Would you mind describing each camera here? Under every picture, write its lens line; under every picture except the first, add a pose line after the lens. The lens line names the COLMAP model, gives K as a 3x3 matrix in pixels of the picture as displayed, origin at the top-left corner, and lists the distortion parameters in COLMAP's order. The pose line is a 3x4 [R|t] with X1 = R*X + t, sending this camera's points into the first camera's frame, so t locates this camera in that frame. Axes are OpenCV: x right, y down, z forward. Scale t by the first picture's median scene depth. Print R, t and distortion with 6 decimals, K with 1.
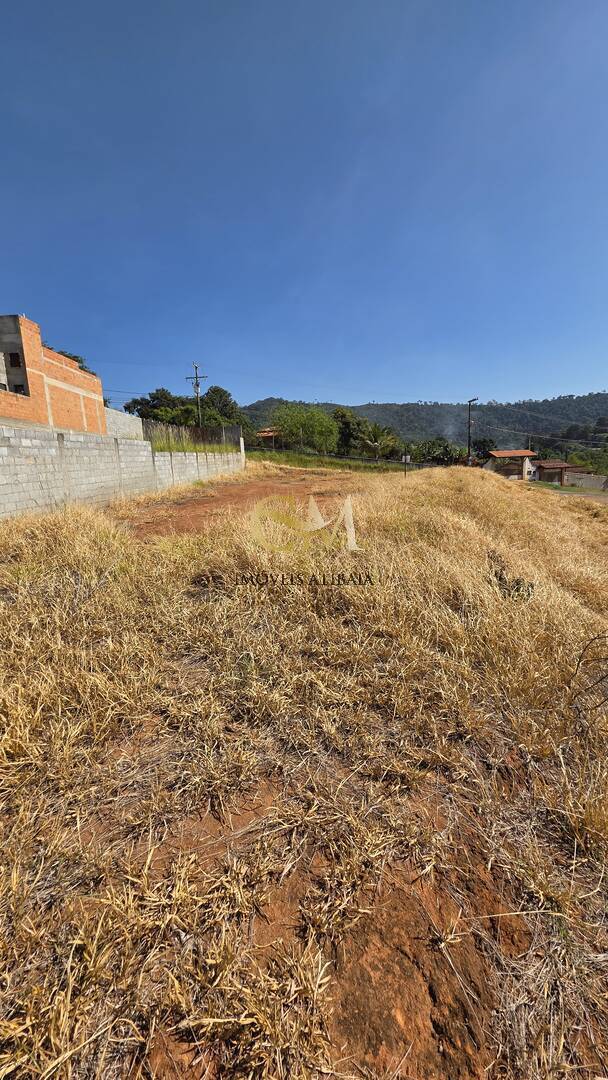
lens RADIAL K [[438.1, 0, 303.0], [0, 438.1, 534.1], [0, 0, 1]] dist [0.004614, 0.000533]
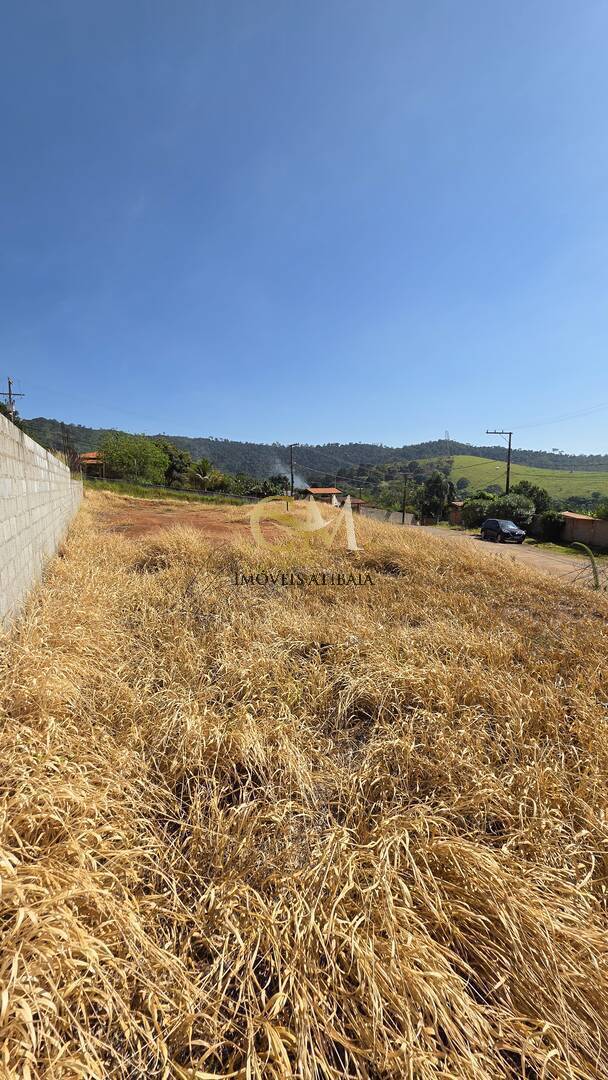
lens RADIAL K [[438.1, 0, 302.9], [0, 438.1, 540.3], [0, 0, 1]] dist [0.004614, 0.000533]
pose [[0.889731, -0.020733, 0.456015, -0.182334], [0.047687, 0.997724, -0.047680, 0.010033], [-0.453988, 0.064169, 0.888694, -0.049562]]
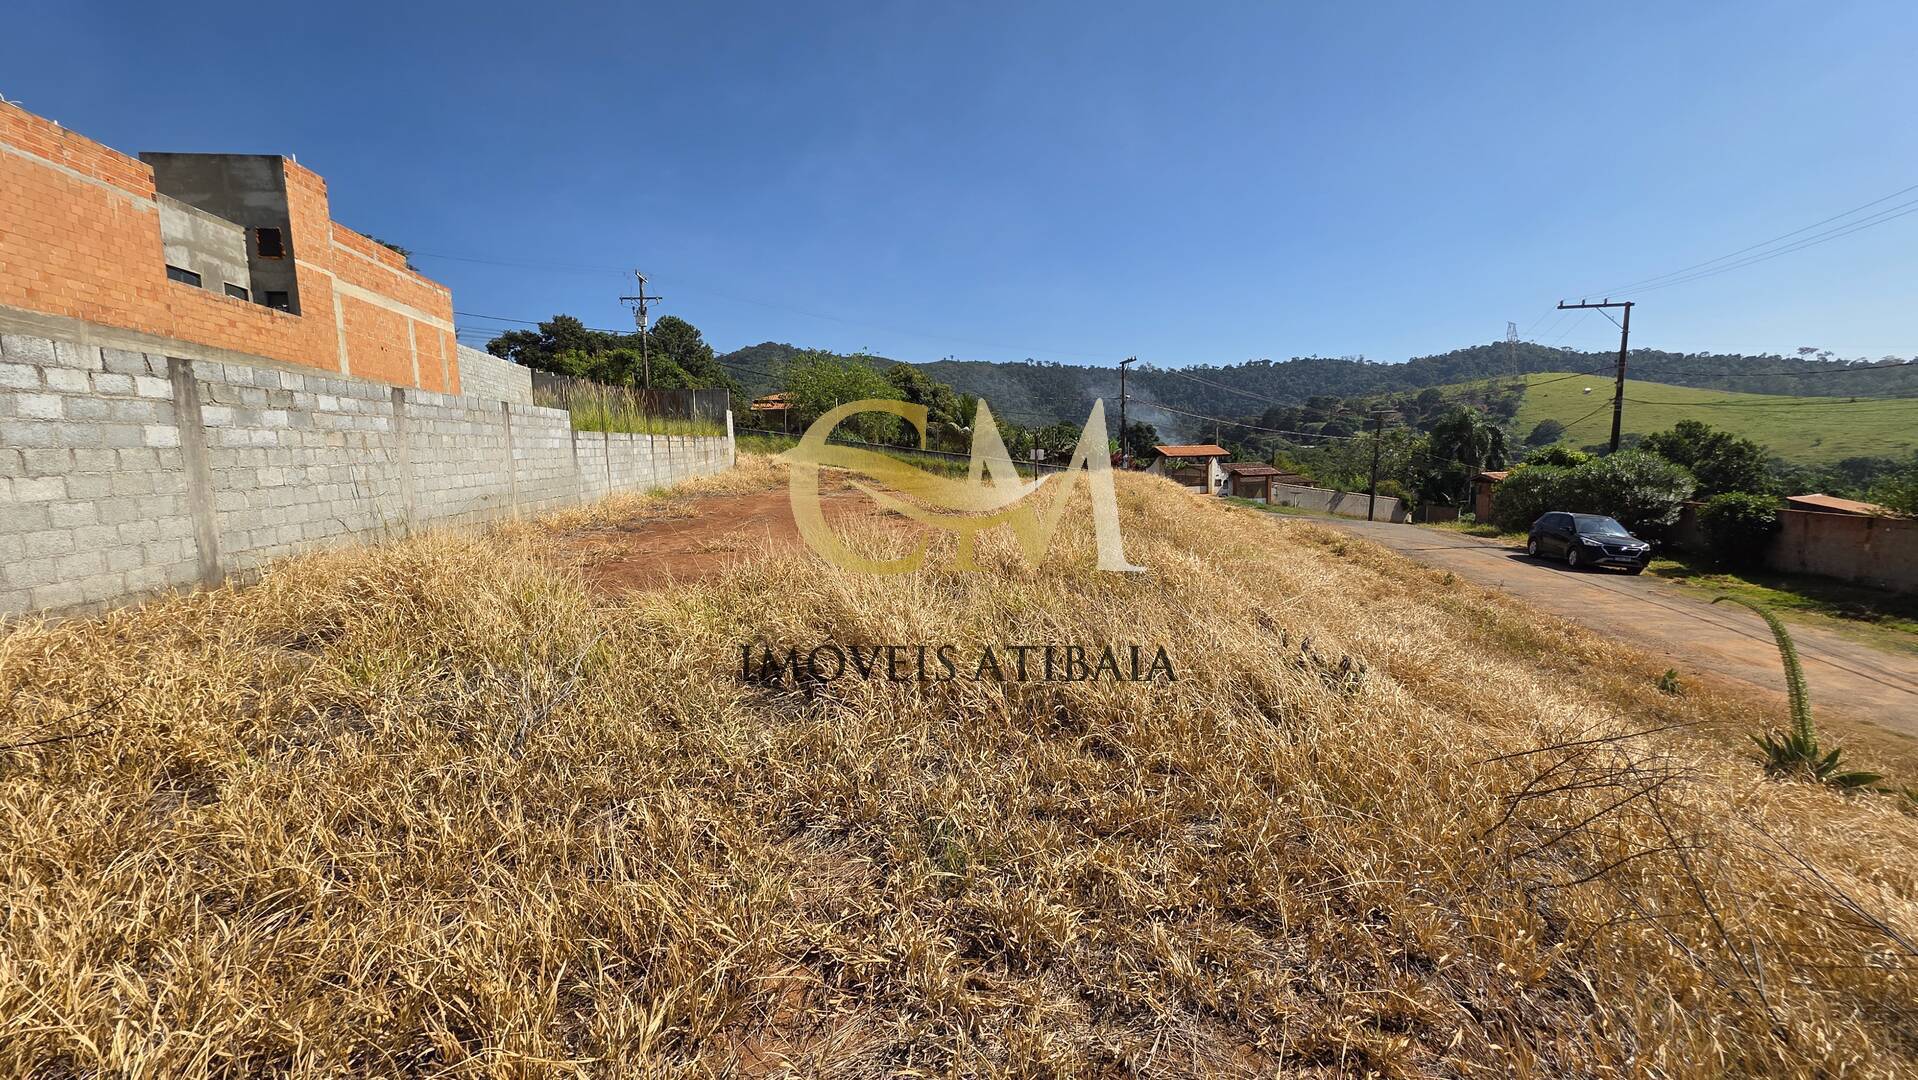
lens RADIAL K [[778.0, 0, 958.5], [0, 778.0, 541.4], [0, 0, 1]] dist [0.004614, 0.000533]
pose [[0.985881, 0.002163, 0.167433, -0.025104], [0.007560, 0.998322, -0.057413, 0.000513], [-0.167276, 0.057868, 0.984210, 0.009720]]
